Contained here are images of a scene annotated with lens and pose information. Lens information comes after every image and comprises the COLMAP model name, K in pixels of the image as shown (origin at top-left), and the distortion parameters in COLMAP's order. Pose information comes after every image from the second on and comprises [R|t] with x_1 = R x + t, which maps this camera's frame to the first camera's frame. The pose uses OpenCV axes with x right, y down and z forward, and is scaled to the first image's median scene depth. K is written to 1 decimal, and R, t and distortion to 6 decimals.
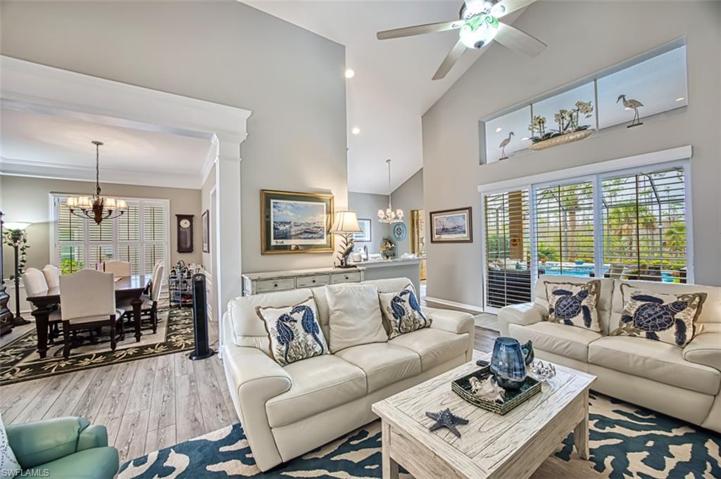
lens RADIAL K [[278.8, 0, 362.0], [0, 278.8, 240.2], [0, 0, 1]] dist [-0.017684, -0.000176]
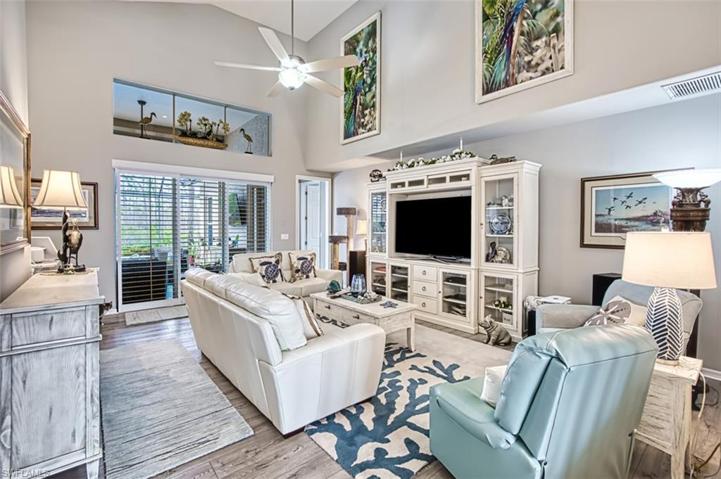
lens RADIAL K [[331.6, 0, 359.7], [0, 331.6, 233.4], [0, 0, 1]] dist [-0.002848, -0.000464]
pose [[-0.099855, -0.008854, 0.994963, -1.106567], [-0.009964, 0.999919, 0.007898, 0.009565], [-0.994952, -0.009125, -0.099935, 0.690281]]
